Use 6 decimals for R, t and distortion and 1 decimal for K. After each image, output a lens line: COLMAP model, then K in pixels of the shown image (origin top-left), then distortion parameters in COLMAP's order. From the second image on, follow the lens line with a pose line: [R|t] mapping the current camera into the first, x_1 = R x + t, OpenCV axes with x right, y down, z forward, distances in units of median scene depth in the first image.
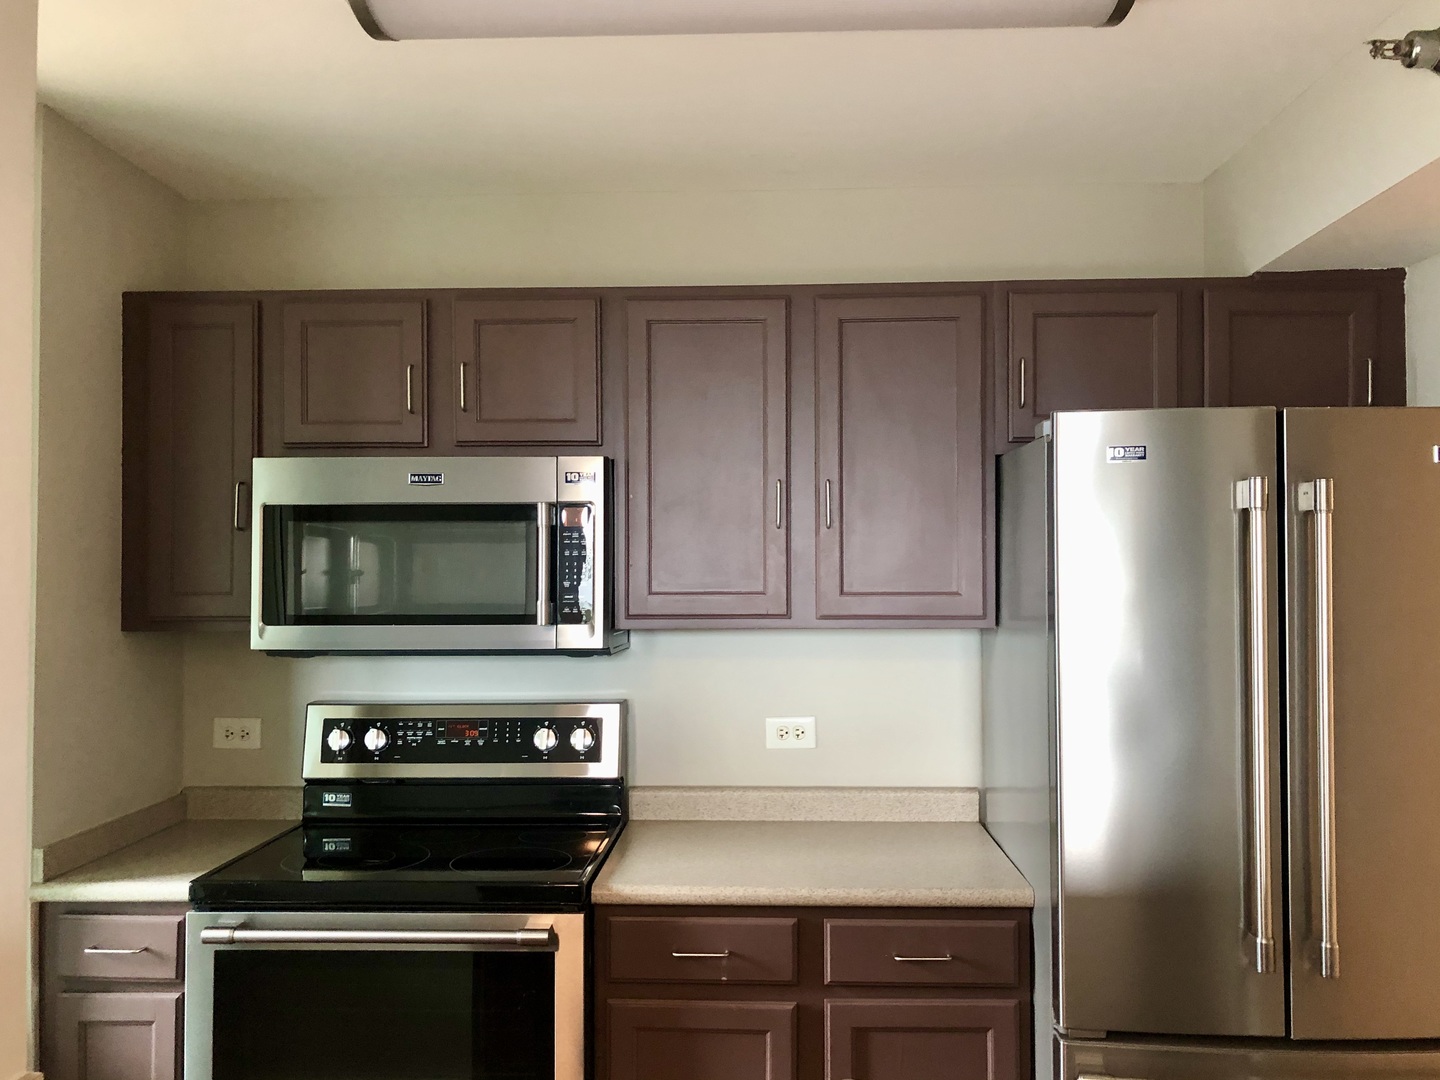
lens RADIAL K [[1235.2, 0, 720.0], [0, 1235.2, 540.0], [0, 0, 1]] dist [-0.002969, -0.000571]
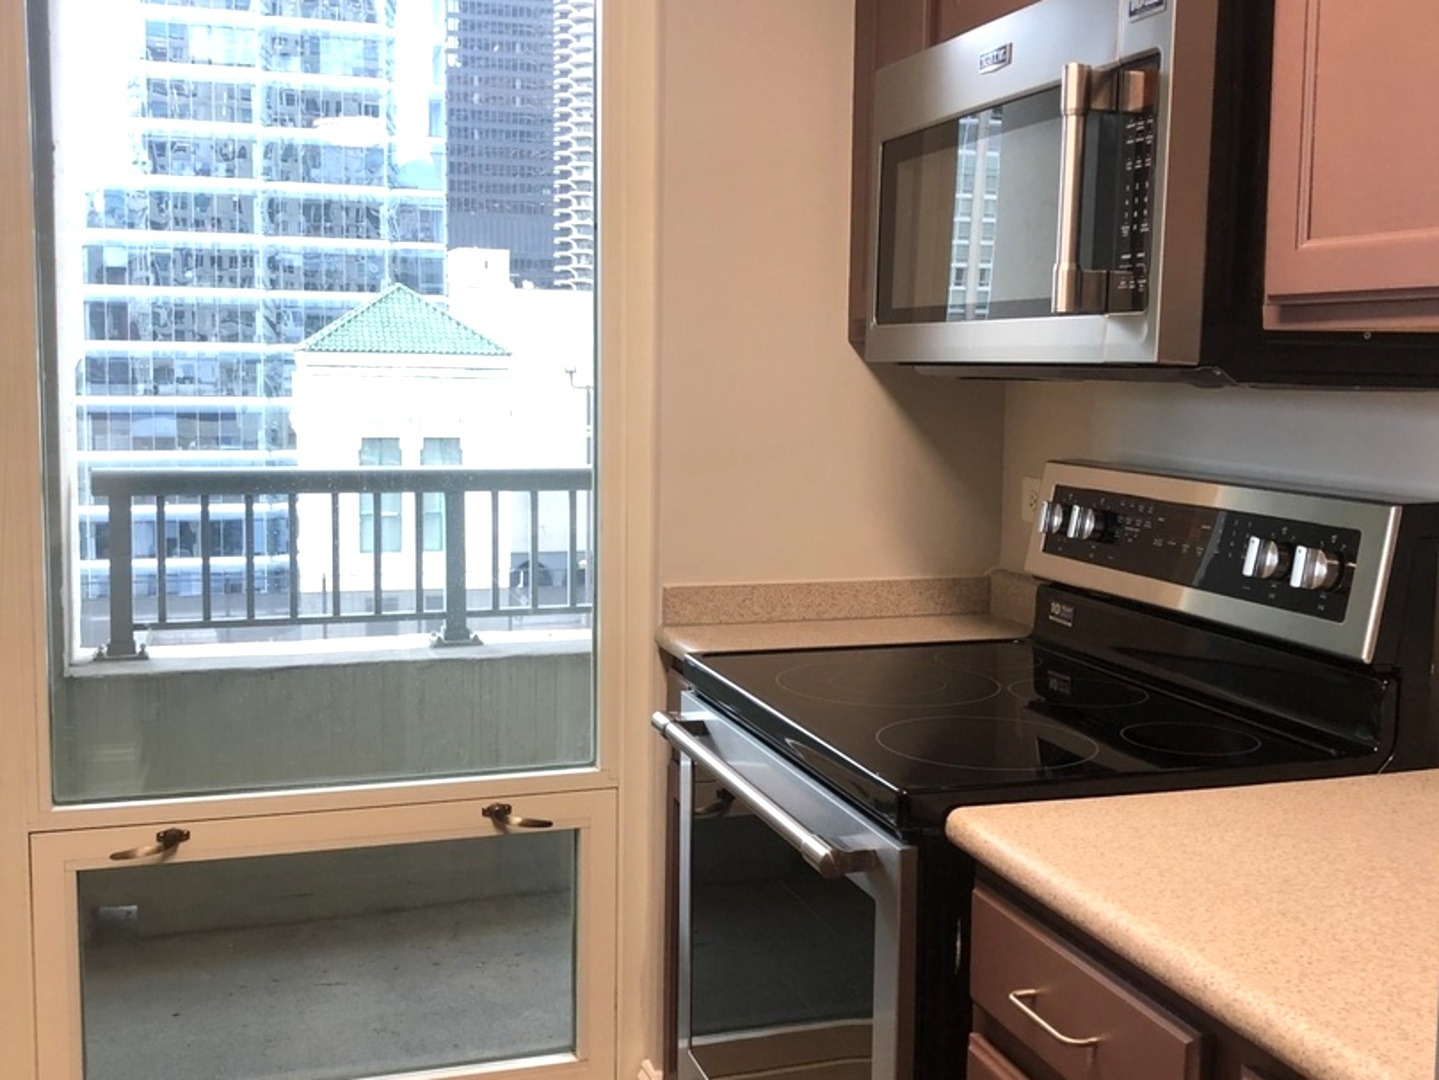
lens RADIAL K [[1571.6, 0, 719.5], [0, 1571.6, 540.0], [0, 0, 1]] dist [0.088646, -0.014122]
pose [[0.341080, 0.116041, -0.932844, 0.382913], [0.010578, 0.991815, 0.127244, 0.068380], [0.939975, -0.053268, 0.337061, 0.566420]]
